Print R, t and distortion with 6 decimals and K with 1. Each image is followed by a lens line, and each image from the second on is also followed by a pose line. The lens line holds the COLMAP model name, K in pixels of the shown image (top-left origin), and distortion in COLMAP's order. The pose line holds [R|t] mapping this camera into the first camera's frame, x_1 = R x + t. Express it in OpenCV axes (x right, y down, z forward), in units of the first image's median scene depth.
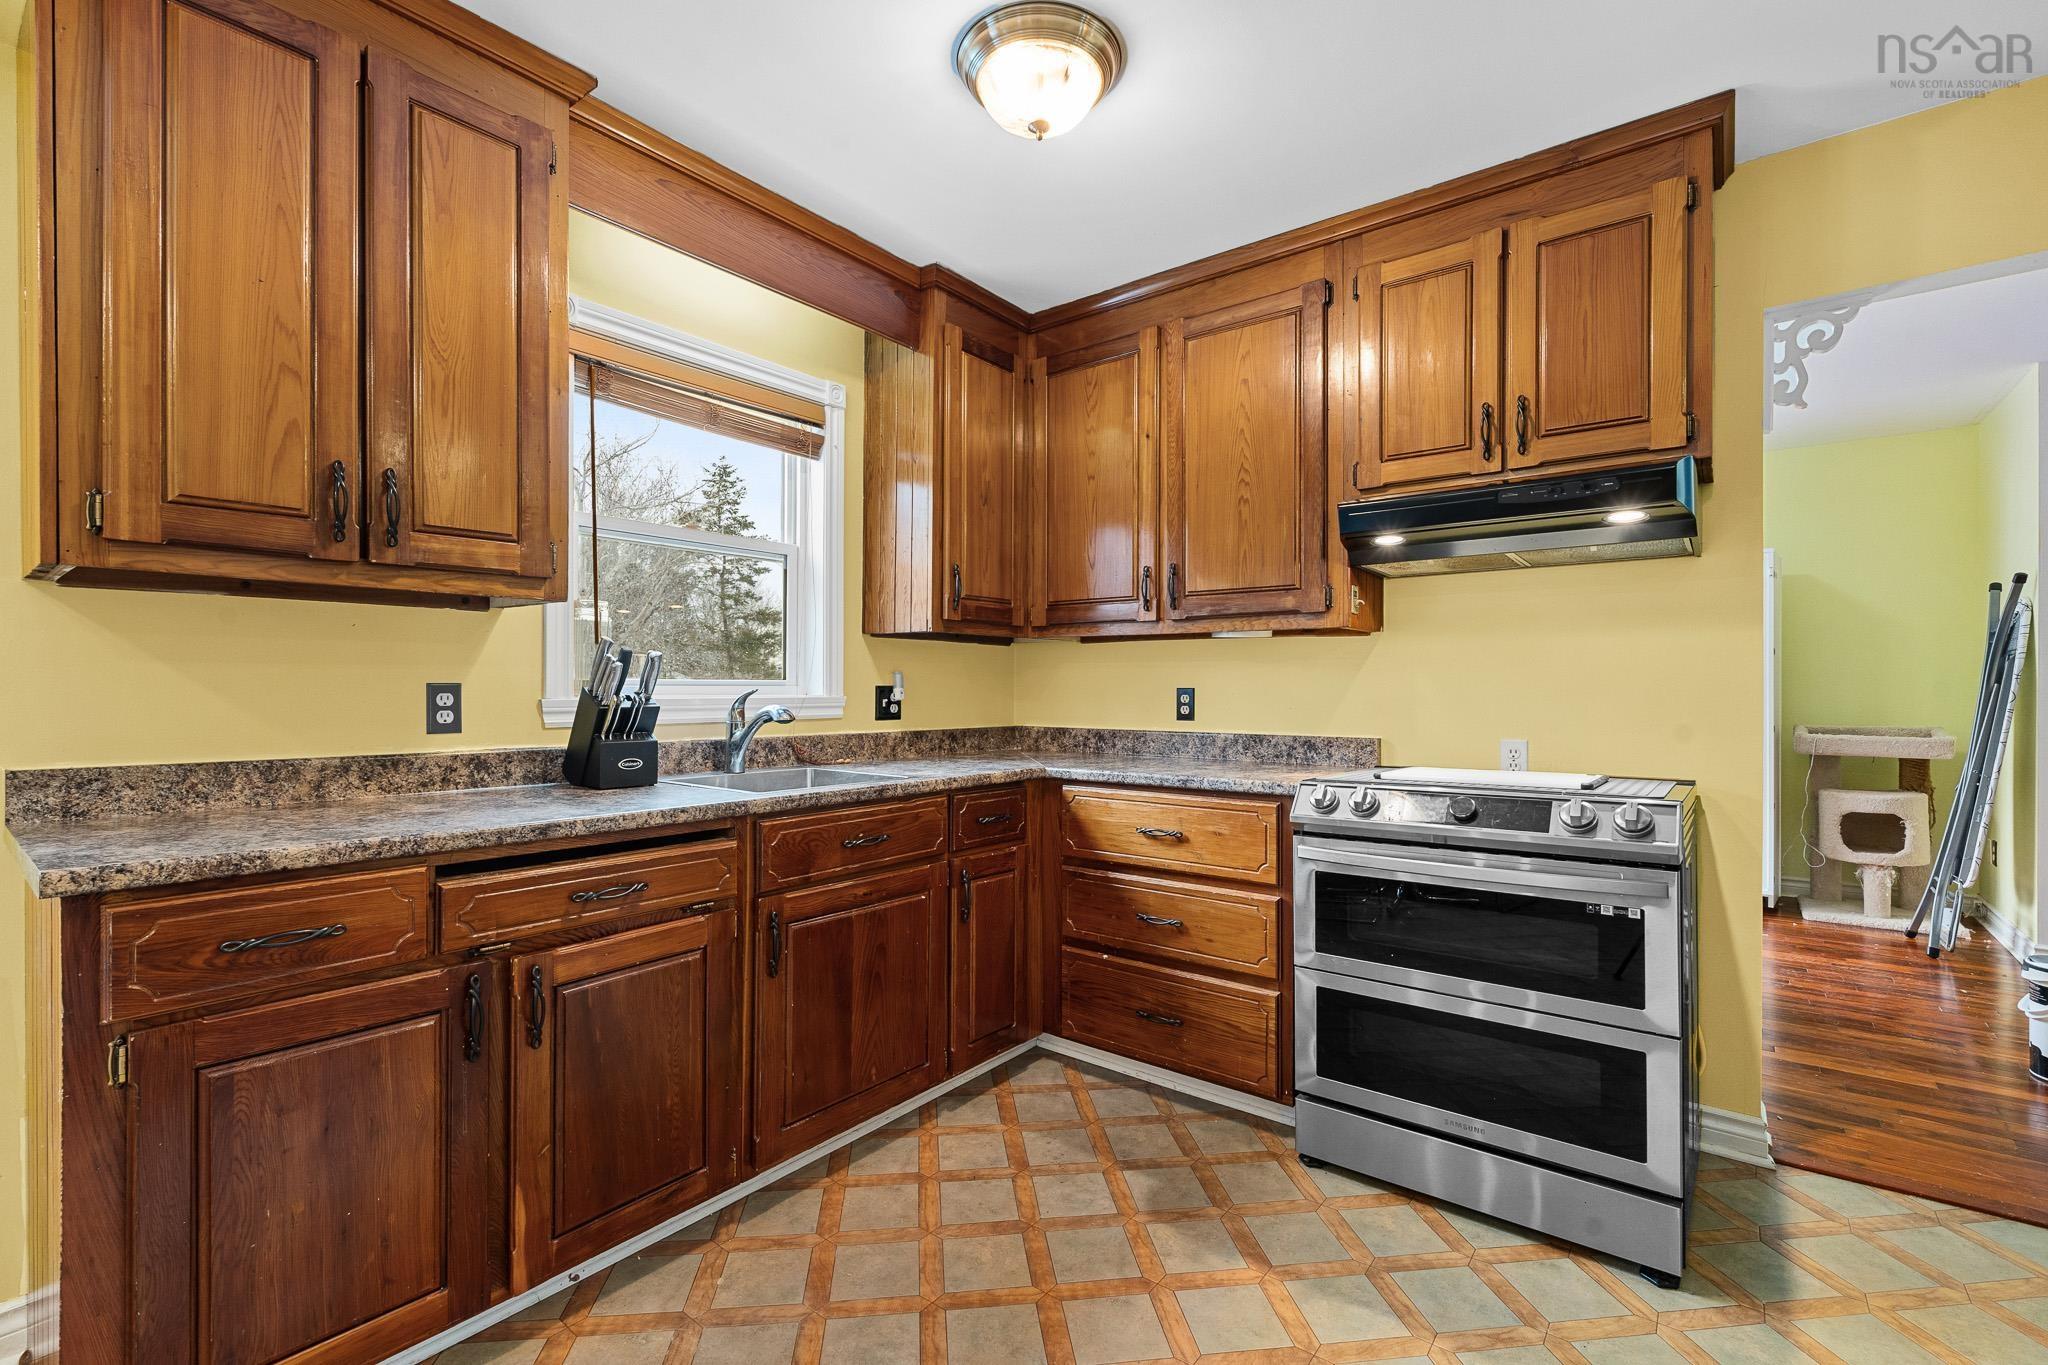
lens RADIAL K [[896.0, 0, 1011.6], [0, 896.0, 695.8], [0, 0, 1]] dist [-0.007087, 0.000916]
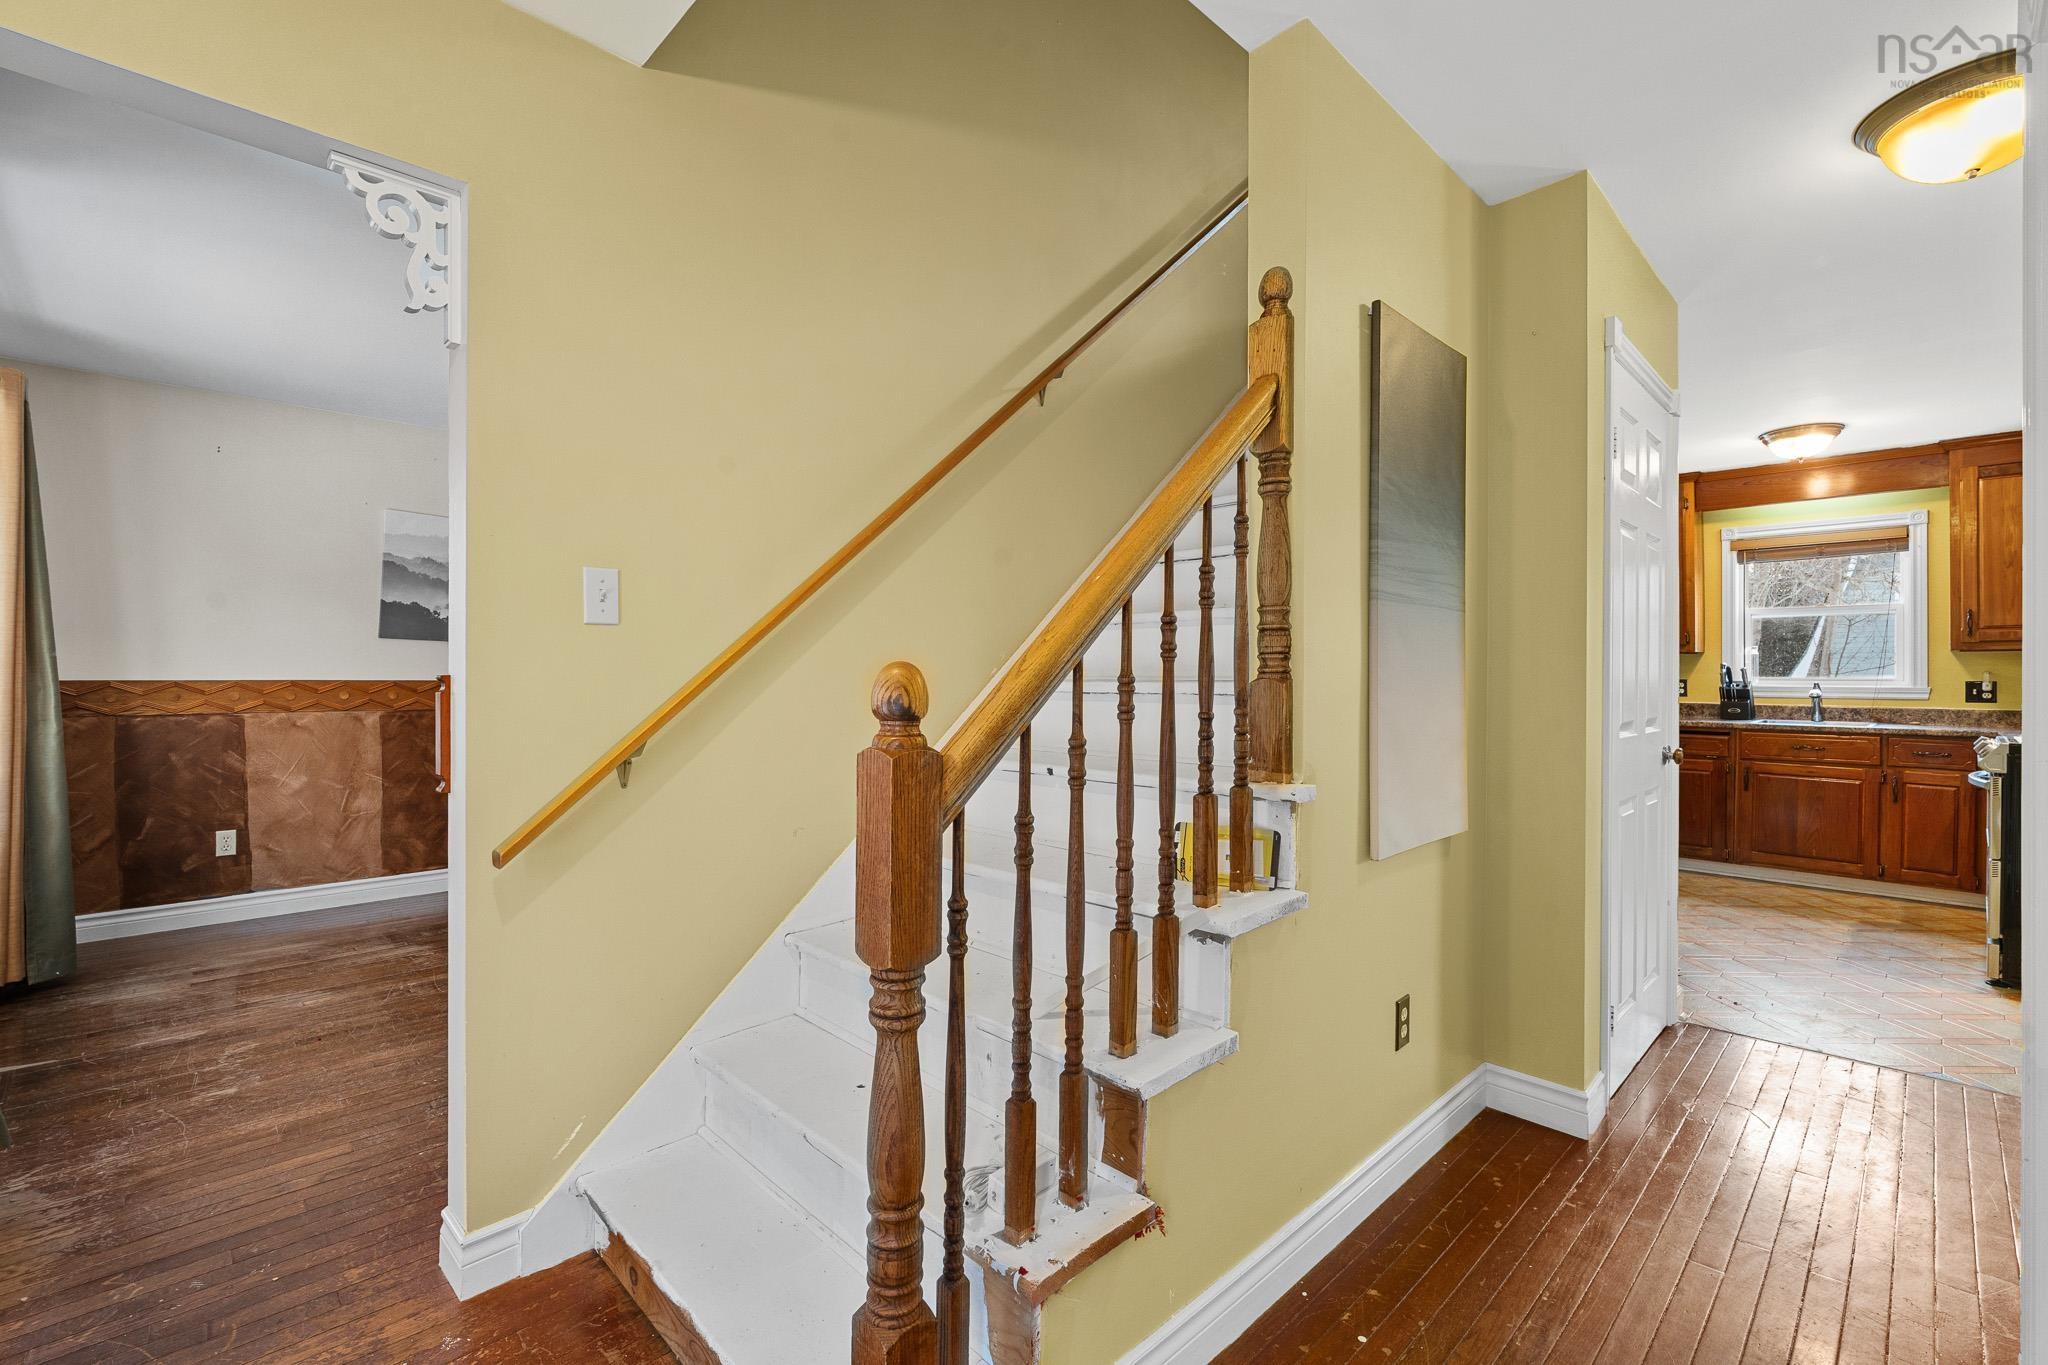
lens RADIAL K [[896.0, 0, 1009.7], [0, 896.0, 670.1], [0, 0, 1]] dist [-0.007087, 0.000916]
pose [[-0.122215, -0.001337, -0.992503, 1.719996], [-0.005593, 0.999984, -0.000658, -0.021016], [0.992488, 0.005470, -0.122221, -0.560522]]
